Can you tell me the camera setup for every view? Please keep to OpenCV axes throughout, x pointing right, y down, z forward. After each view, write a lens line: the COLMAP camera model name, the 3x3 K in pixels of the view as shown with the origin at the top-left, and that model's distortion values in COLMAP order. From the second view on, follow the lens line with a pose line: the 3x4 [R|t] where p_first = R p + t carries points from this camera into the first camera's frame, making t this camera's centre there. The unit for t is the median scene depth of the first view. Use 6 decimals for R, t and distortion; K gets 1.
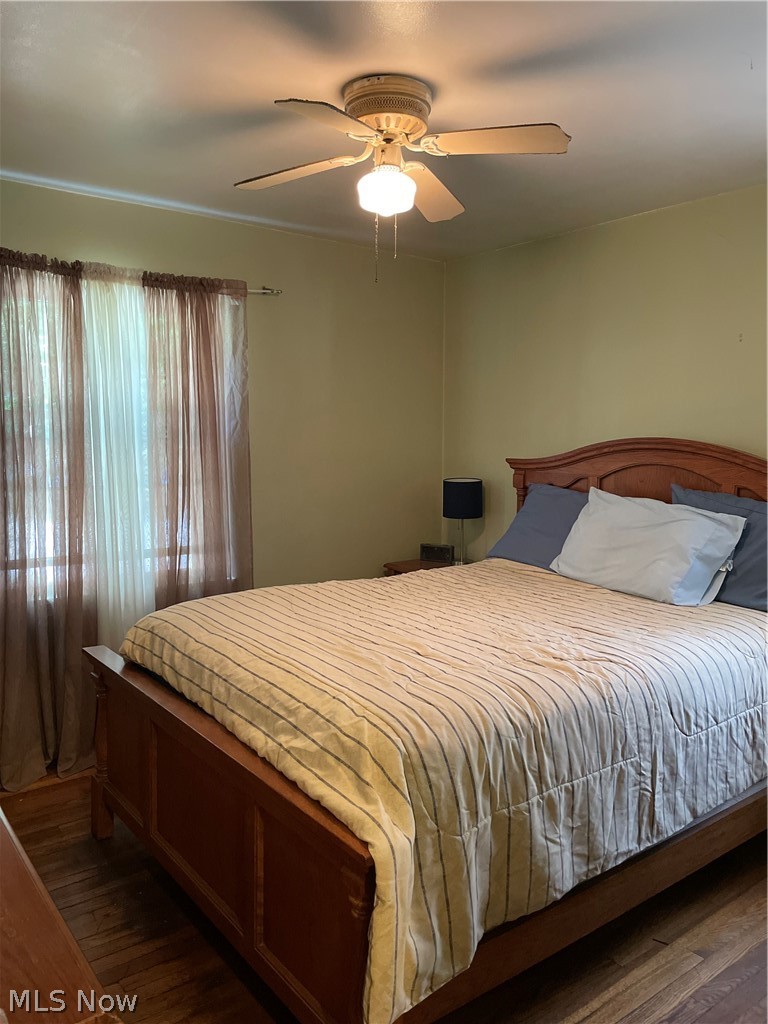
lens RADIAL K [[772.2, 0, 388.8], [0, 772.2, 514.0], [0, 0, 1]] dist [0.015343, -0.029076]
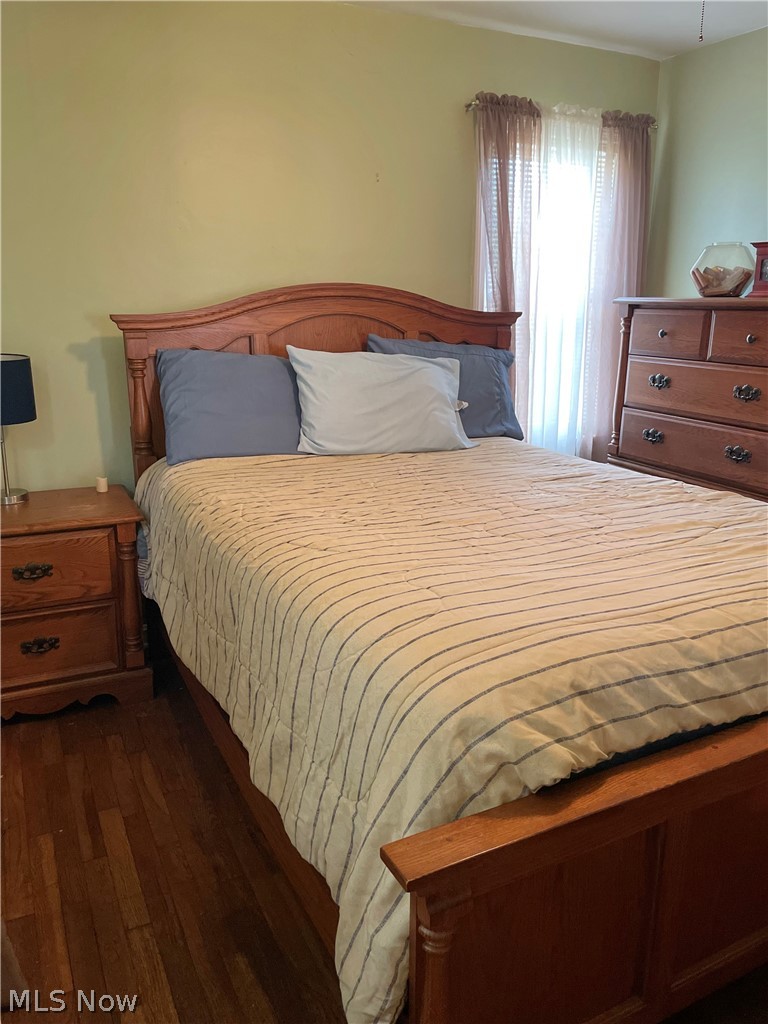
lens RADIAL K [[772.2, 0, 388.3], [0, 772.2, 510.0], [0, 0, 1]] dist [0.015343, -0.029076]
pose [[0.211235, -0.265534, 0.940676, -0.554167], [0.104058, 0.963032, 0.248478, -0.061646], [-0.971881, 0.045397, 0.231057, 0.746425]]
